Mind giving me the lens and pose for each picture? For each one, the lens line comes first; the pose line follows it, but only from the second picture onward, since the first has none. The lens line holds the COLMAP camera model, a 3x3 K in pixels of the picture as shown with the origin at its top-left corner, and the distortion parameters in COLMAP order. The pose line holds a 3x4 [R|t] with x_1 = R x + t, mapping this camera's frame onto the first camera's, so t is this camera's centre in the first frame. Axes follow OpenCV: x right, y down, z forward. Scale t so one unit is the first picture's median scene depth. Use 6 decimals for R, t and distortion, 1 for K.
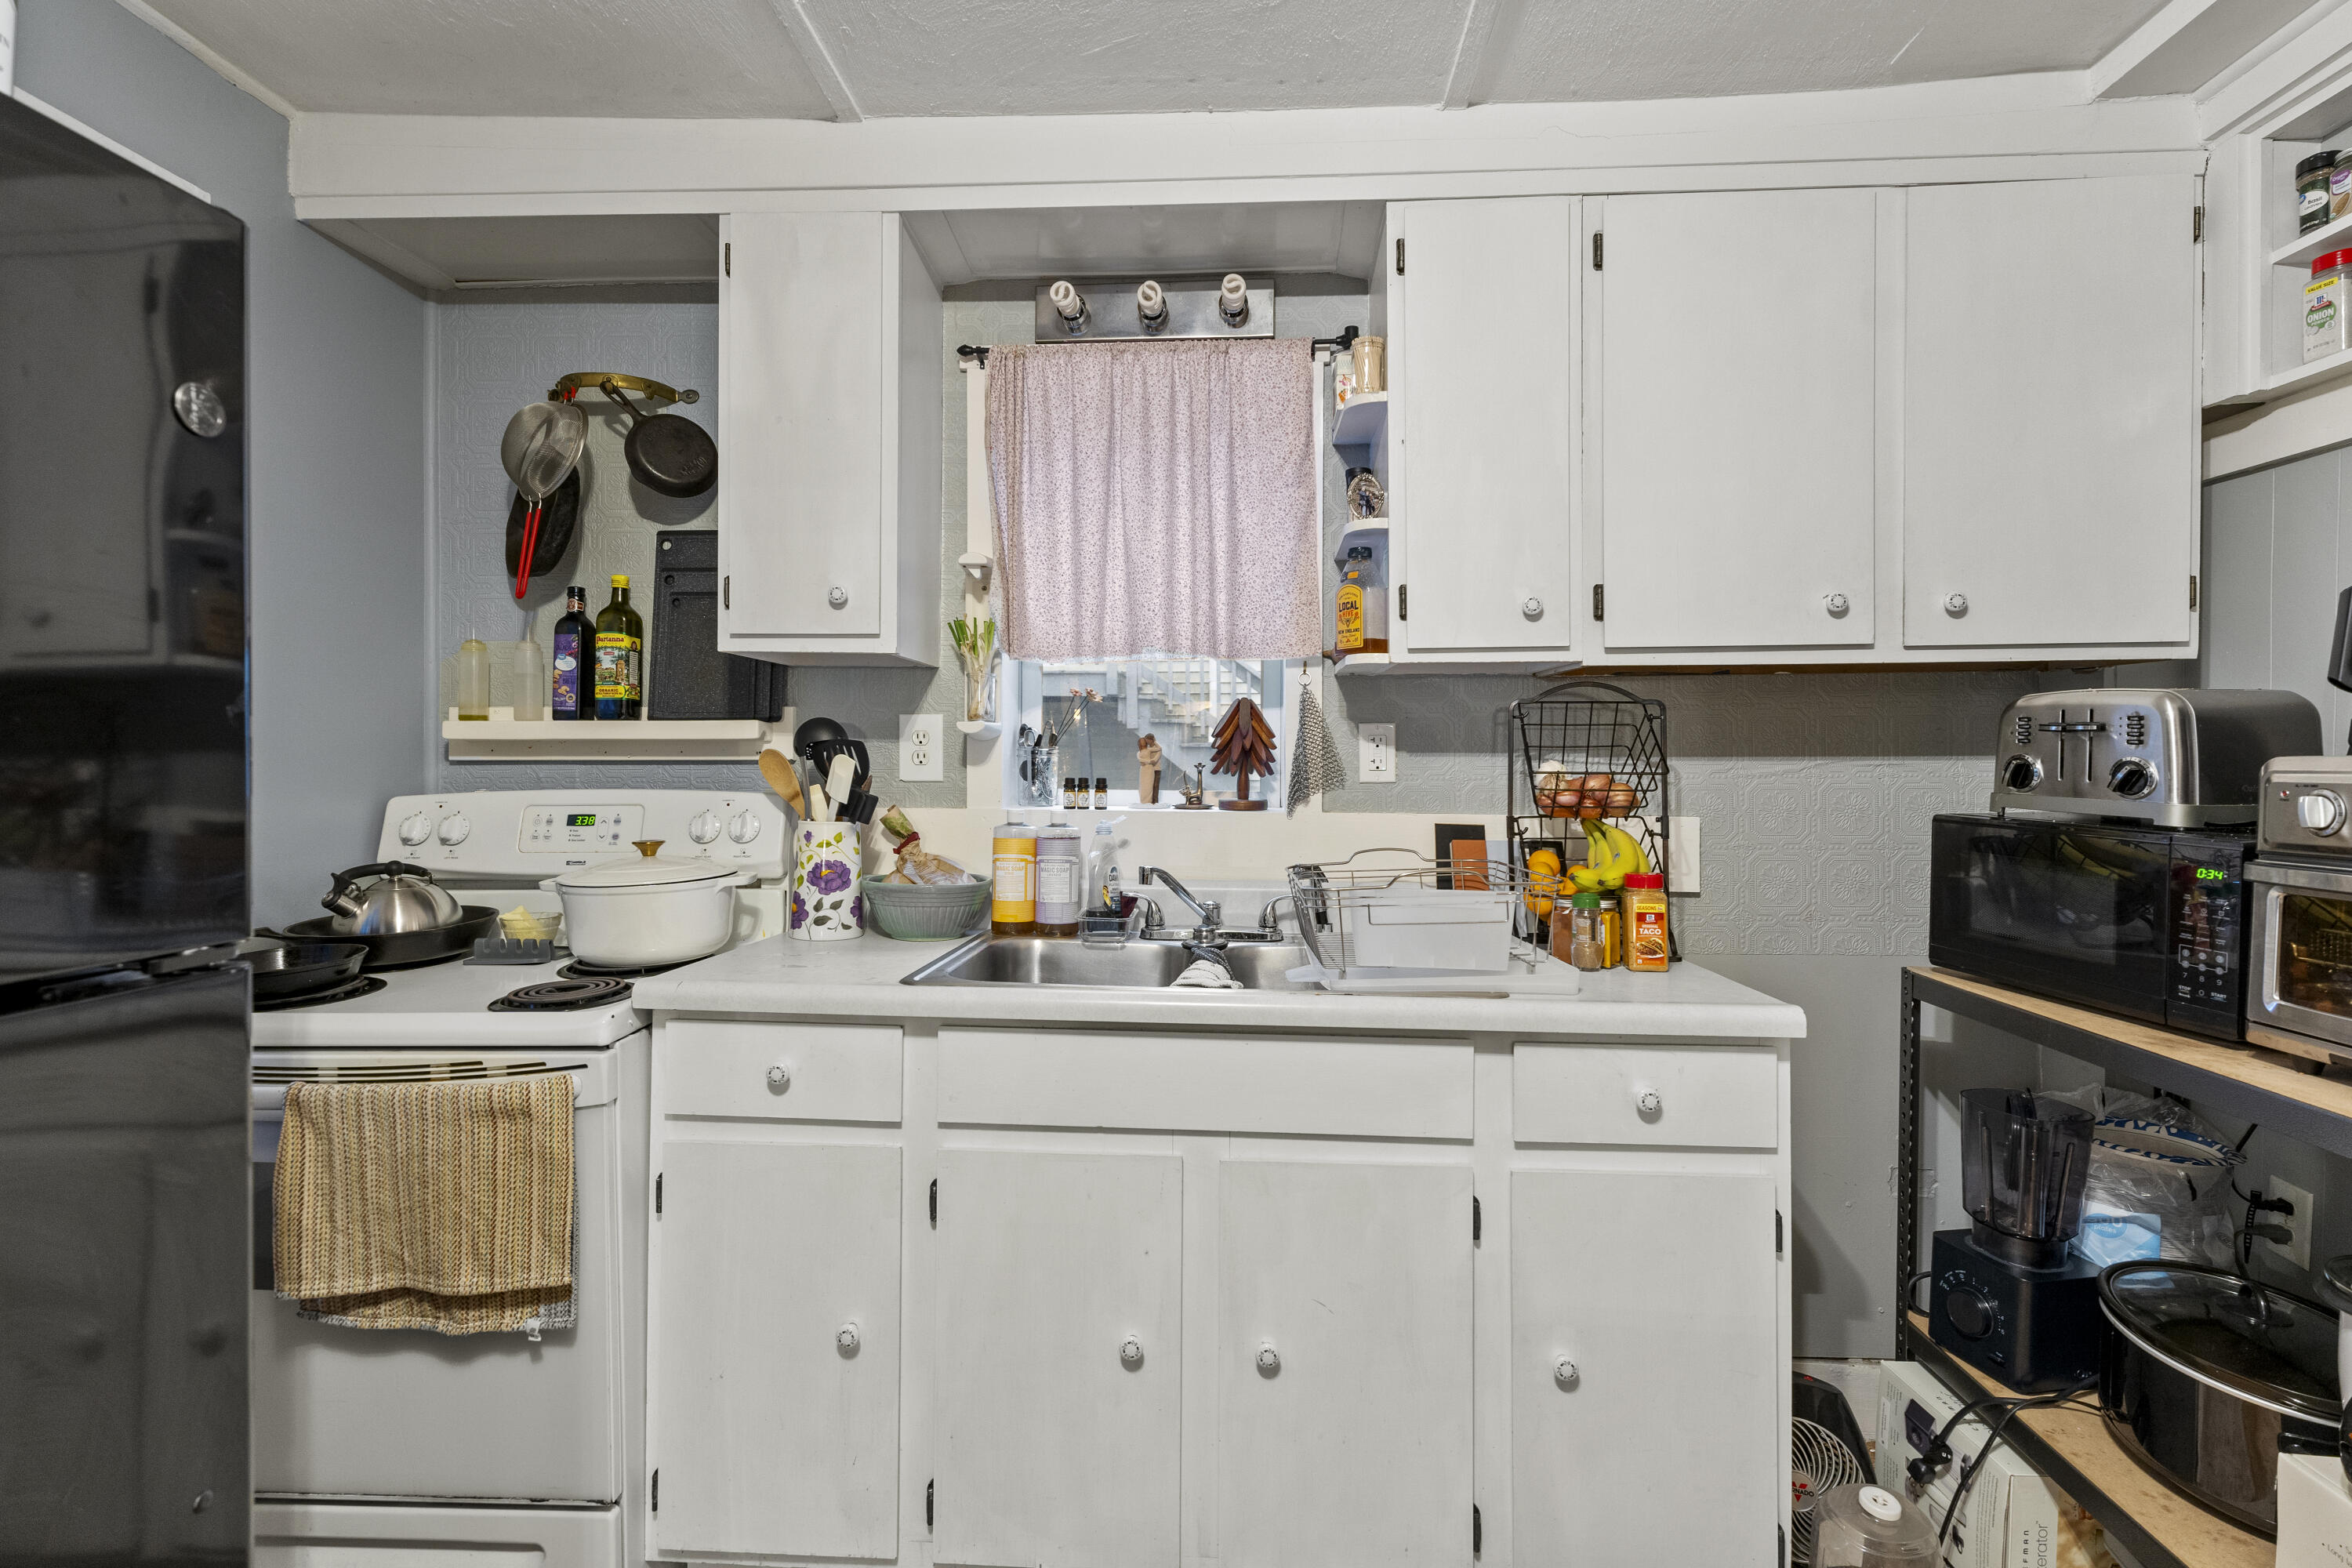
lens RADIAL K [[1064.9, 0, 1183.6], [0, 1064.9, 753.4], [0, 0, 1]] dist [0.000428, 0.006761]
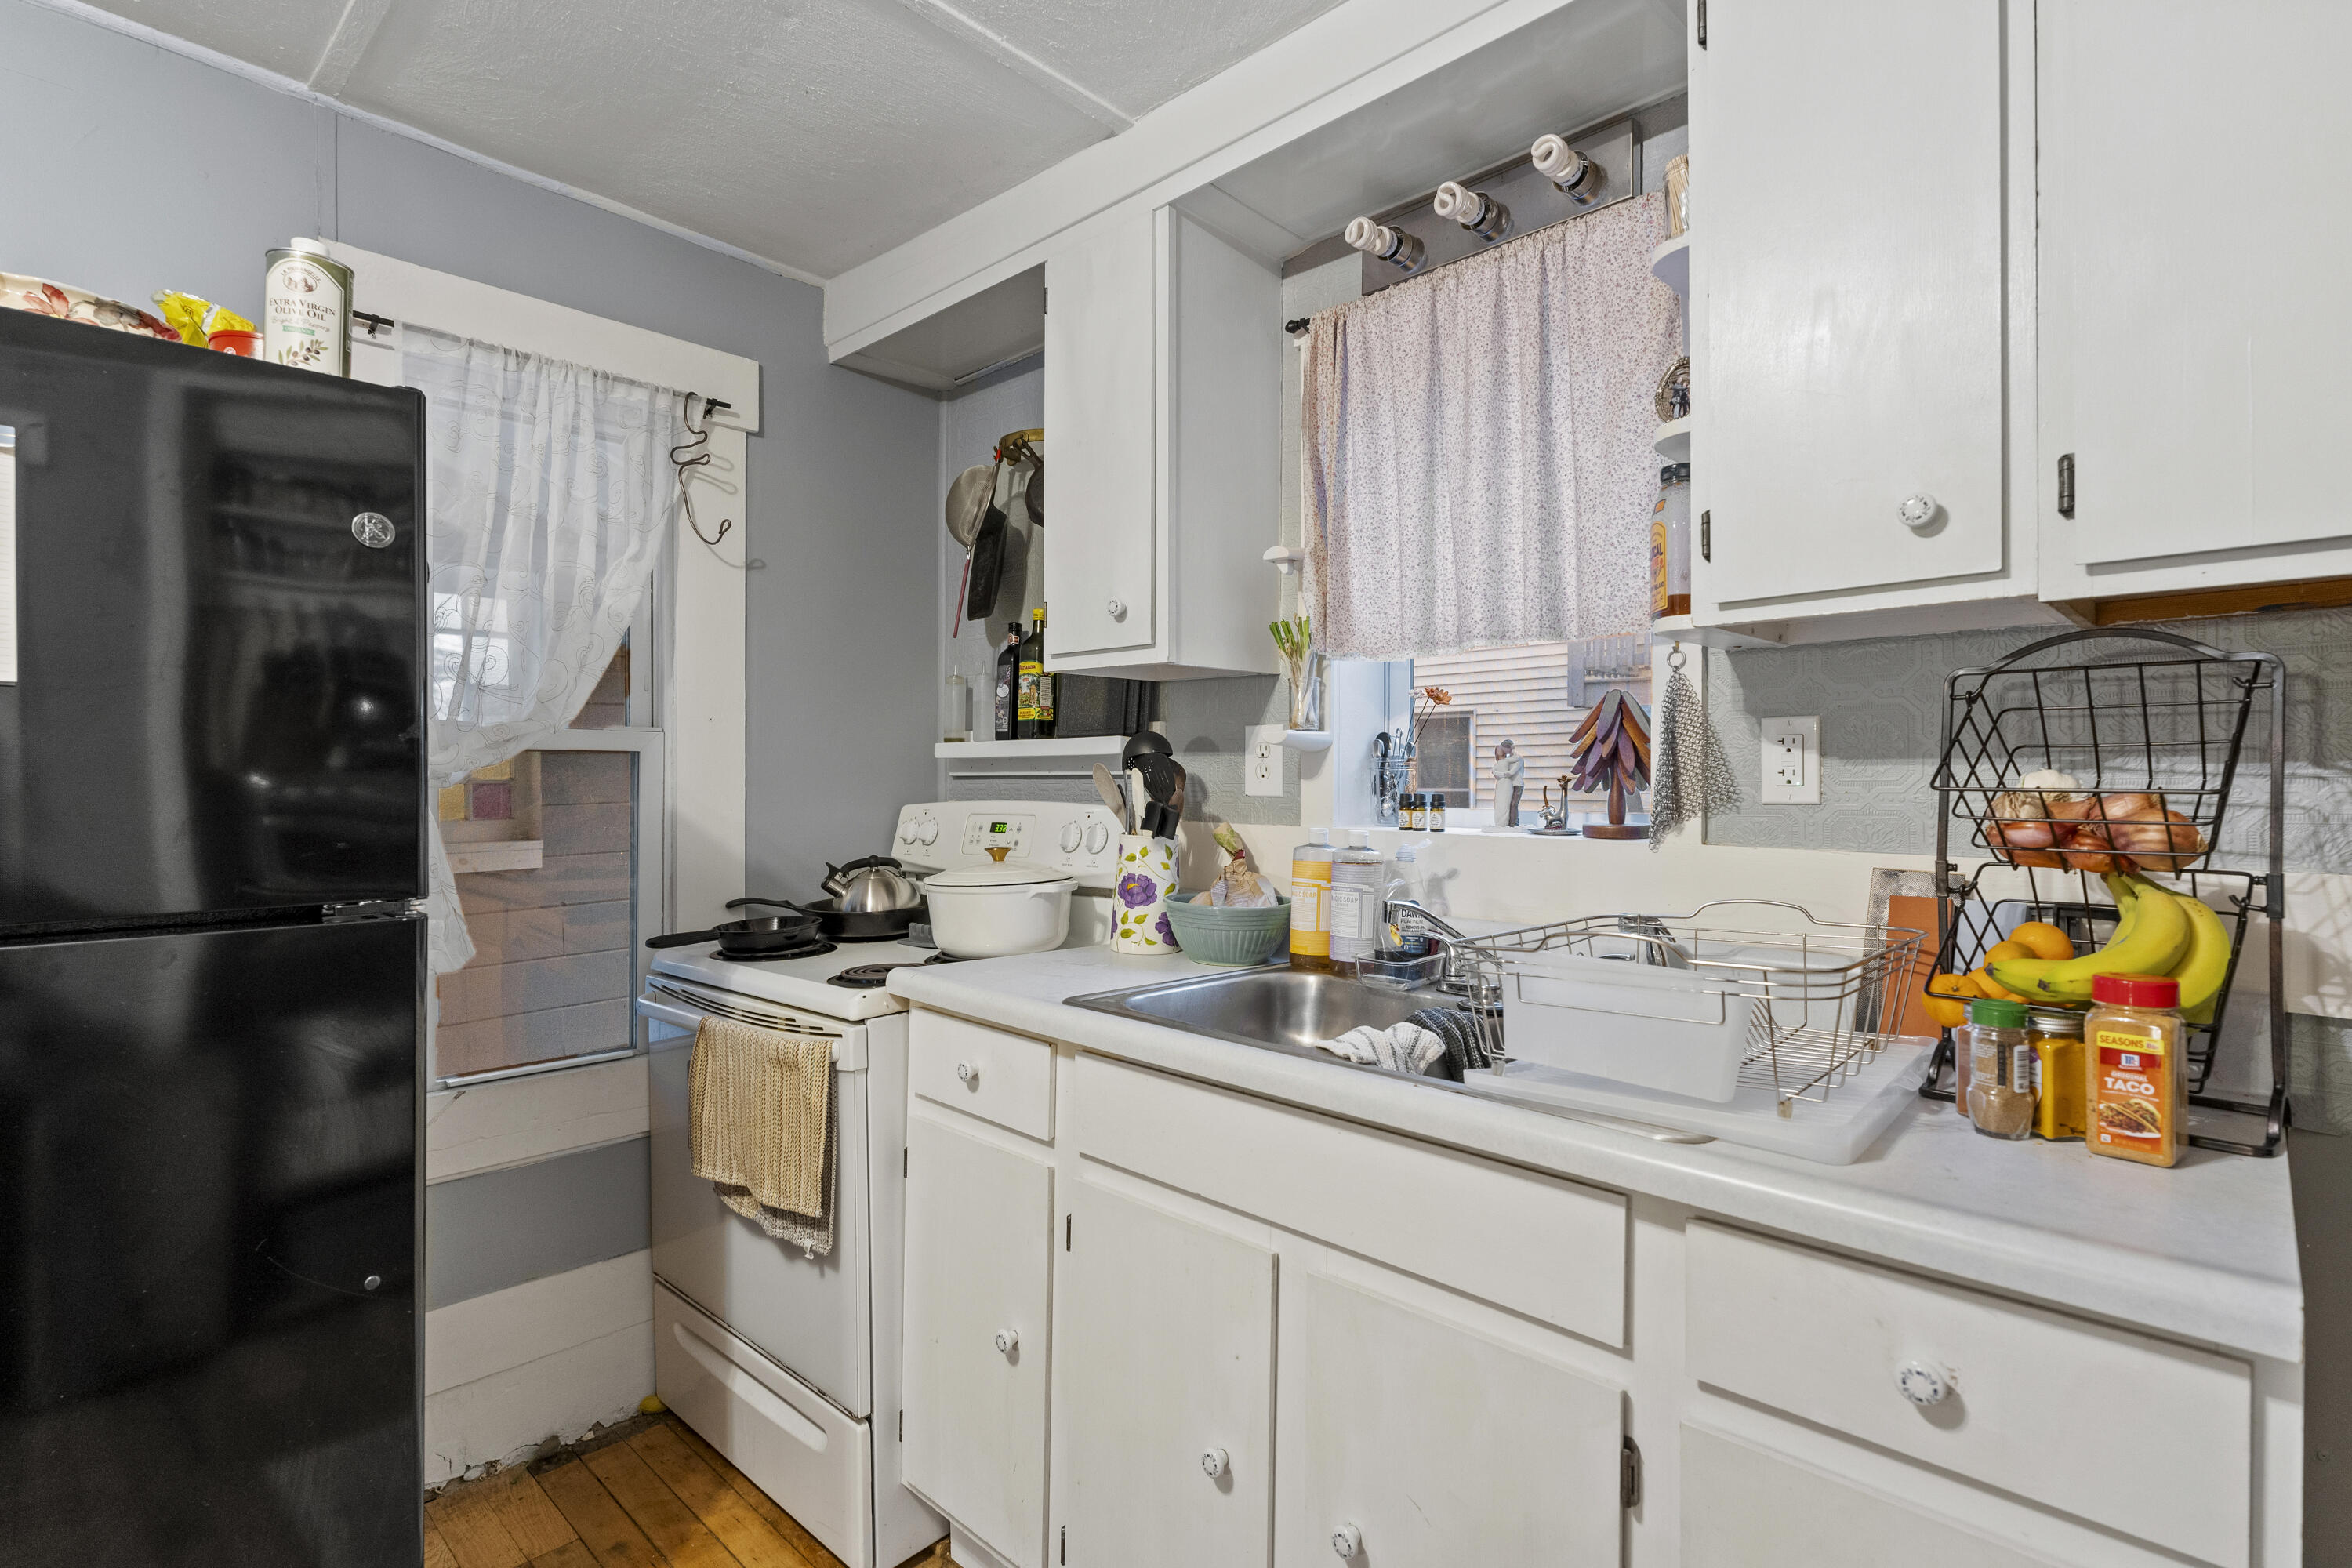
lens RADIAL K [[1109.6, 0, 1176.4], [0, 1109.6, 773.0], [0, 0, 1]] dist [0.000429, 0.000817]
pose [[0.765246, -0.004632, -0.643721, 0.344542], [0.005150, 0.999986, -0.001073, 0.006520], [0.643717, -0.002494, 0.765259, 0.212612]]
